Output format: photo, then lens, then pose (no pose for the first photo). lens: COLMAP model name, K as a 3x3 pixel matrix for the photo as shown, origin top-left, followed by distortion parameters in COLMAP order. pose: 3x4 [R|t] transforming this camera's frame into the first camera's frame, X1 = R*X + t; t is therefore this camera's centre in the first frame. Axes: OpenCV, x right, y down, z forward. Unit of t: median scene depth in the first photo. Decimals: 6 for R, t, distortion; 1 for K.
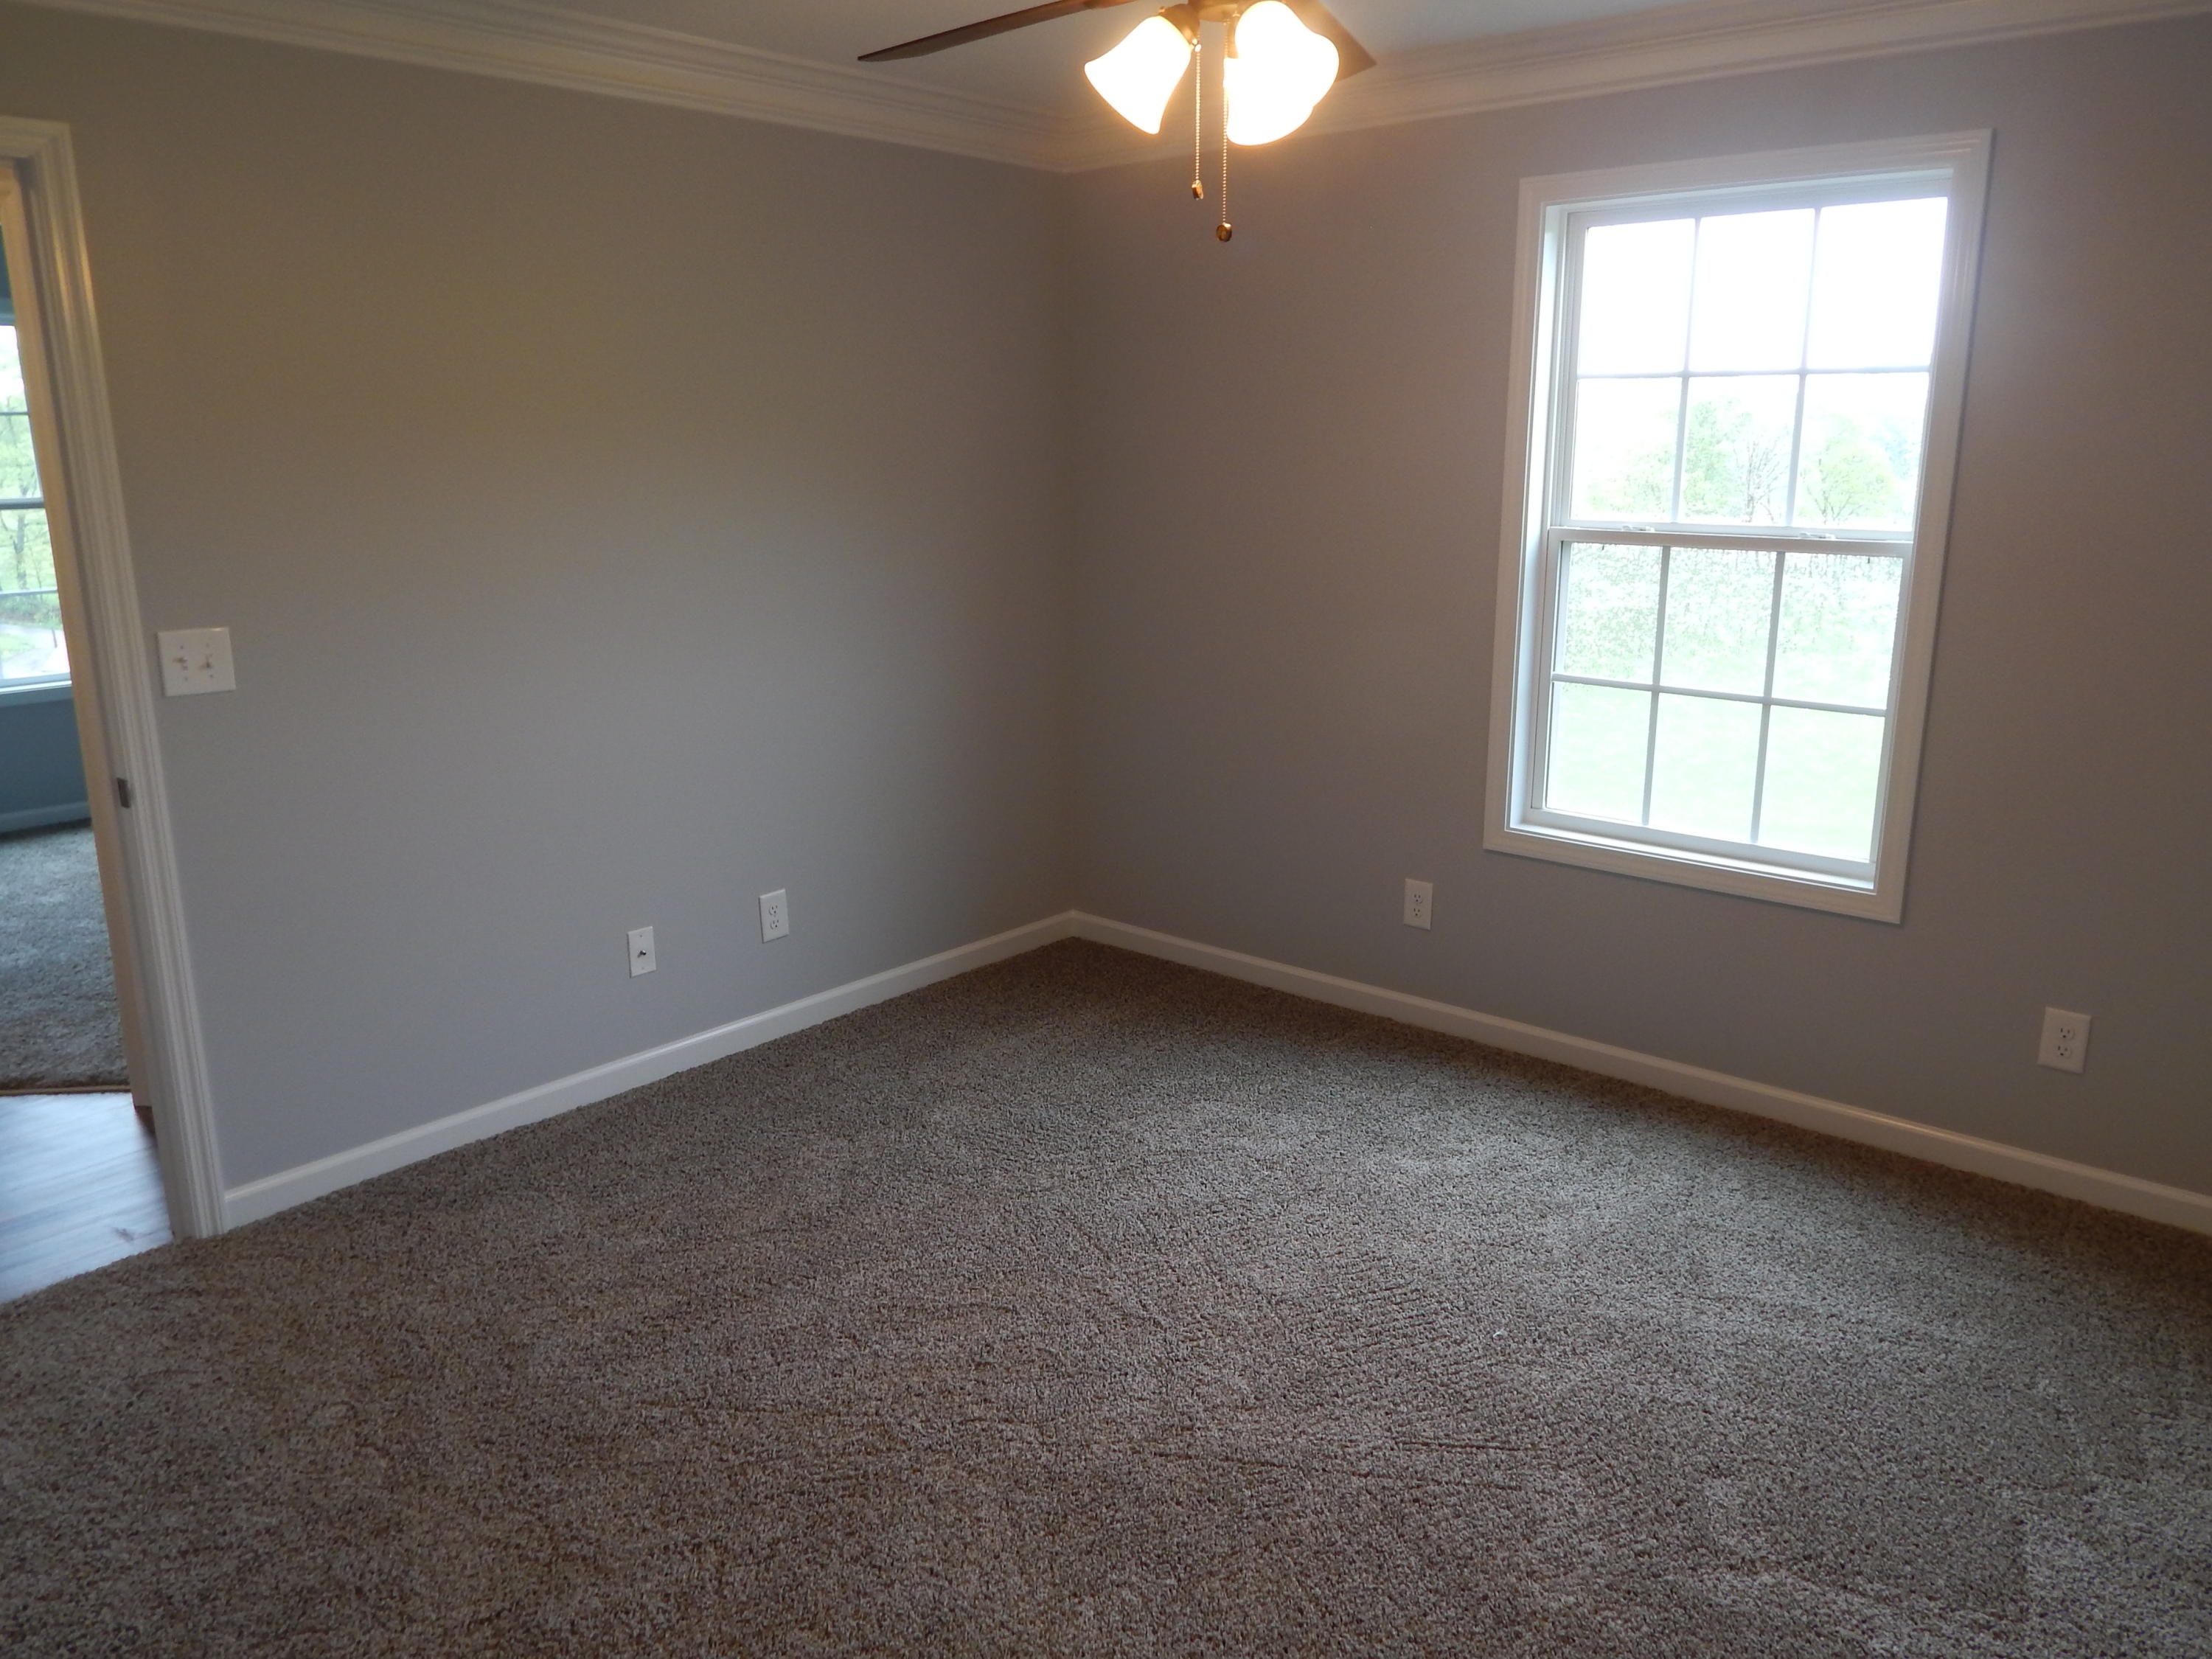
lens RADIAL K [[1641.0, 0, 1141.4], [0, 1641.0, 831.4], [0, 0, 1]] dist [0.012445, -0.009932]
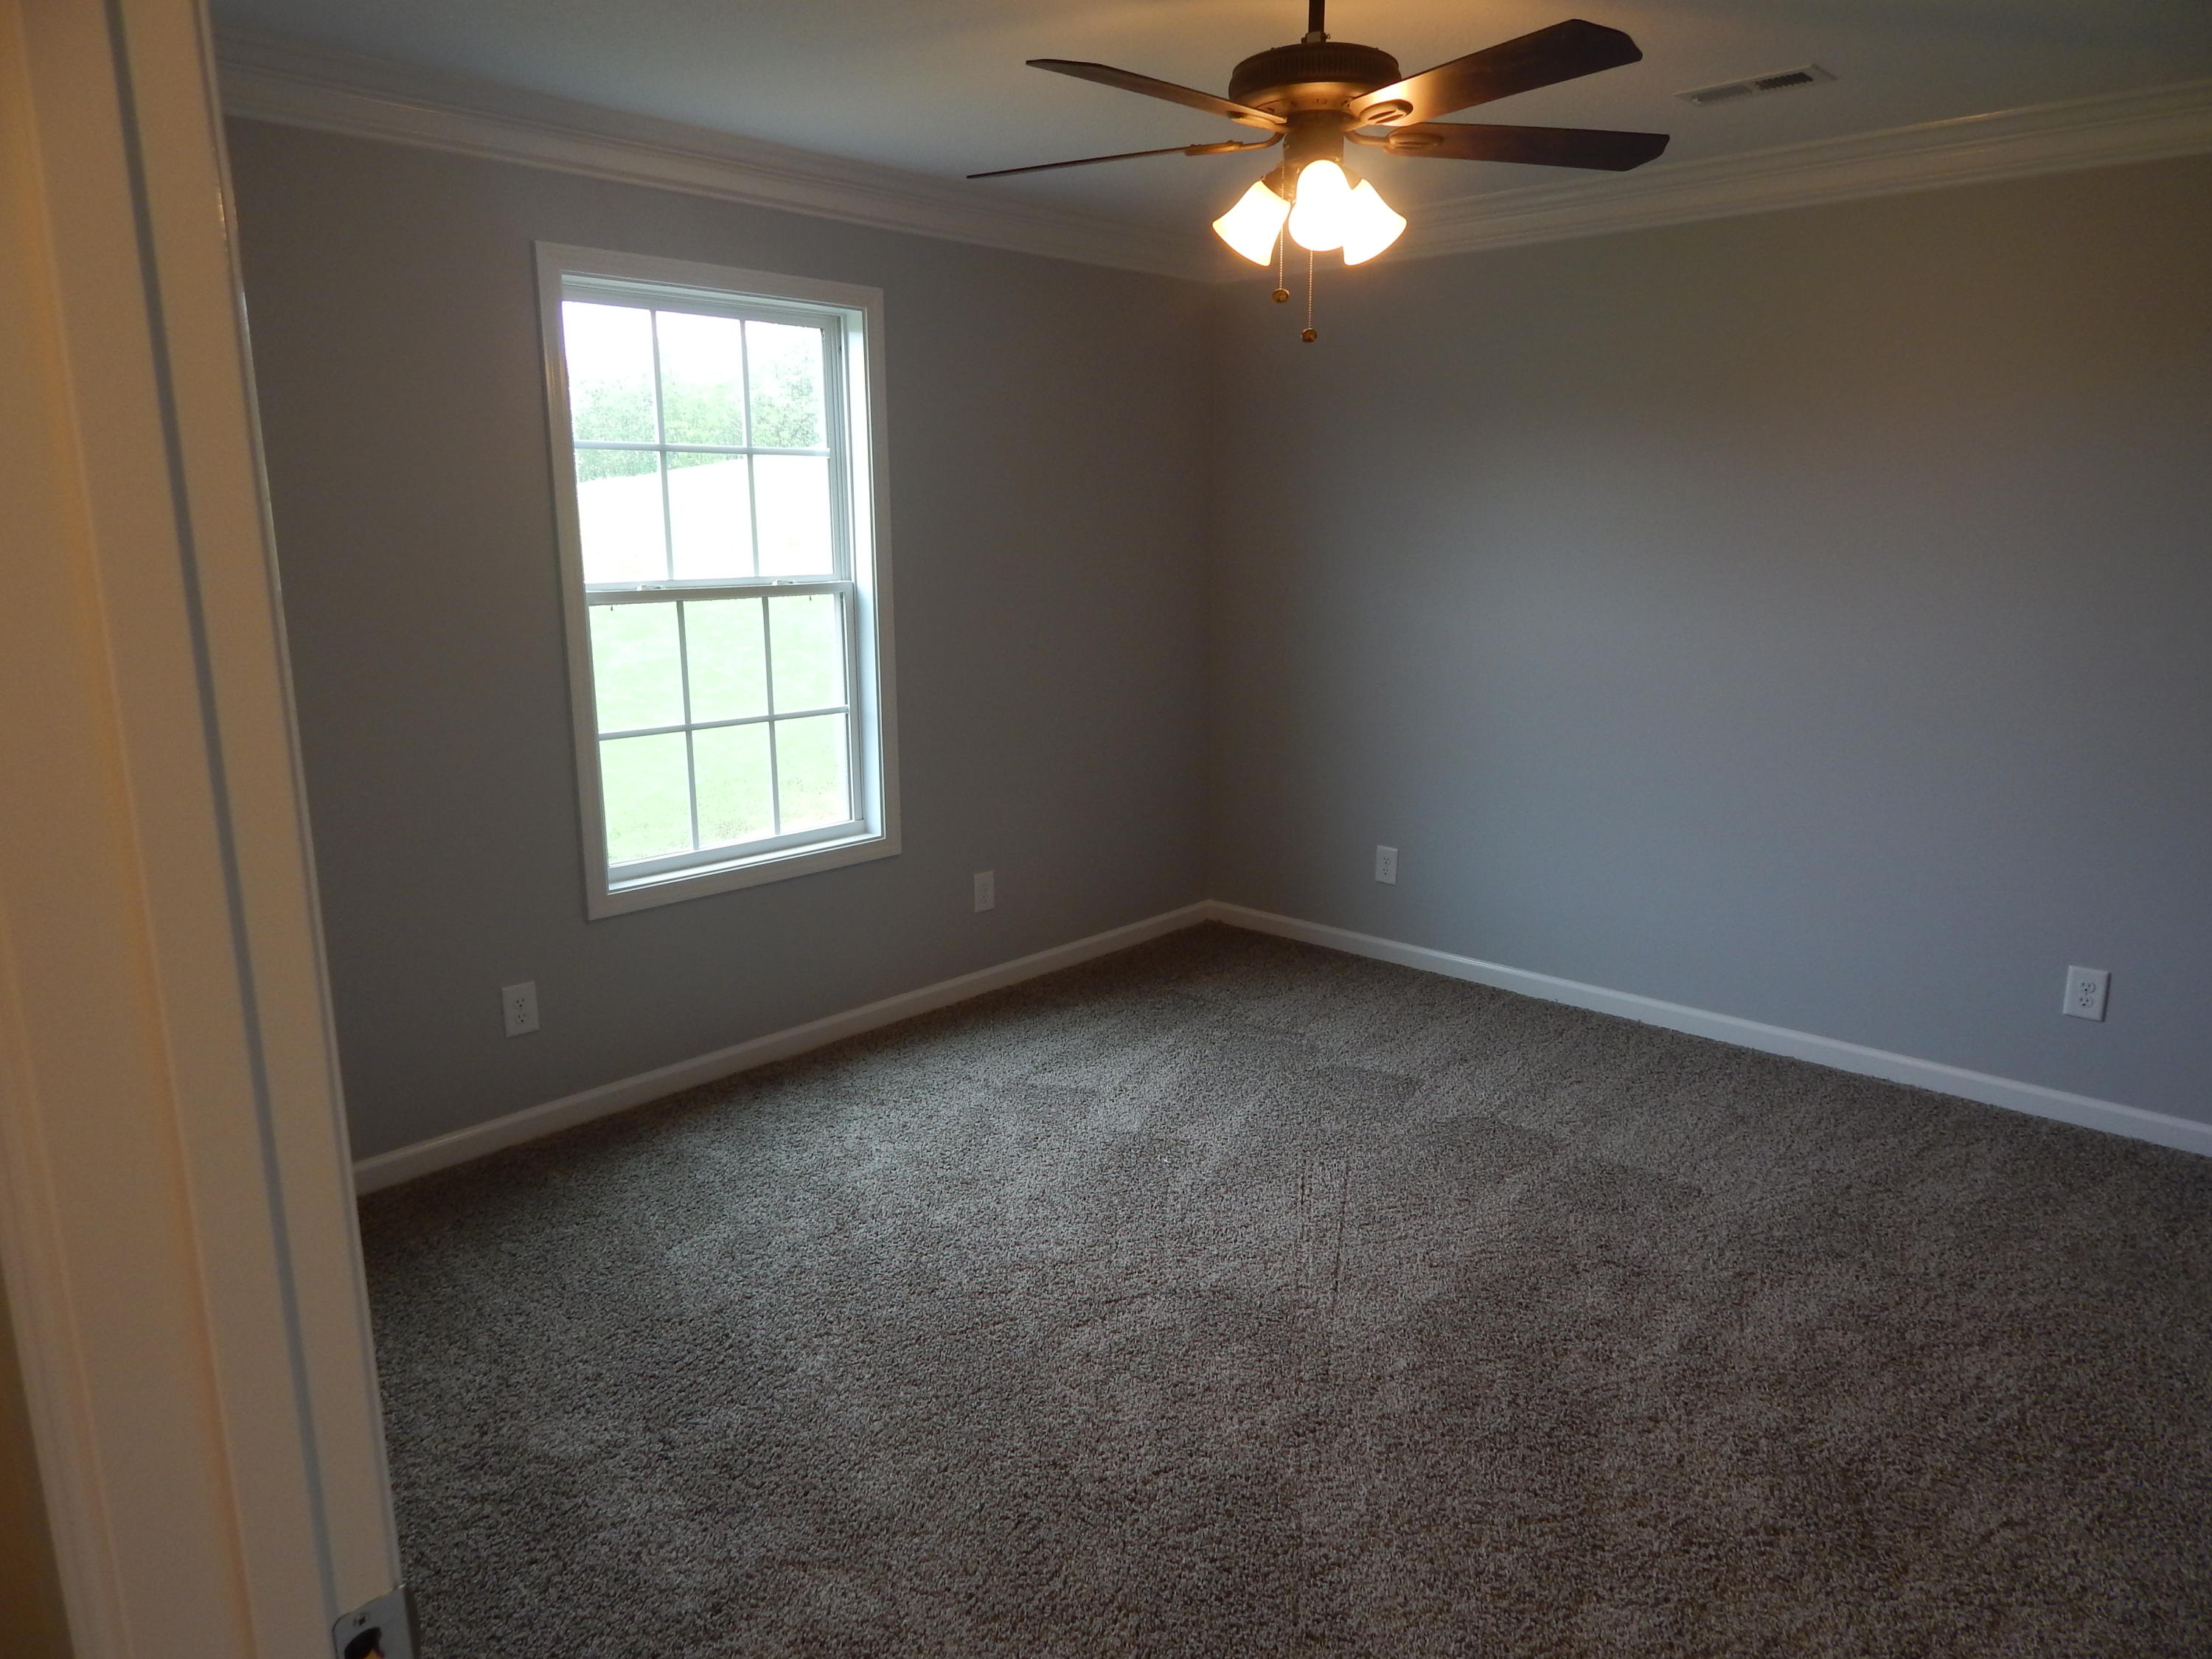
lens RADIAL K [[1493.8, 0, 1110.0], [0, 1493.8, 825.1], [0, 0, 1]] dist [0.039925, -0.029571]
pose [[0.042889, -0.205903, 0.977632, -0.670344], [0.244434, 0.950957, 0.189561, -0.143525], [-0.968717, 0.230836, 0.091115, 0.627740]]
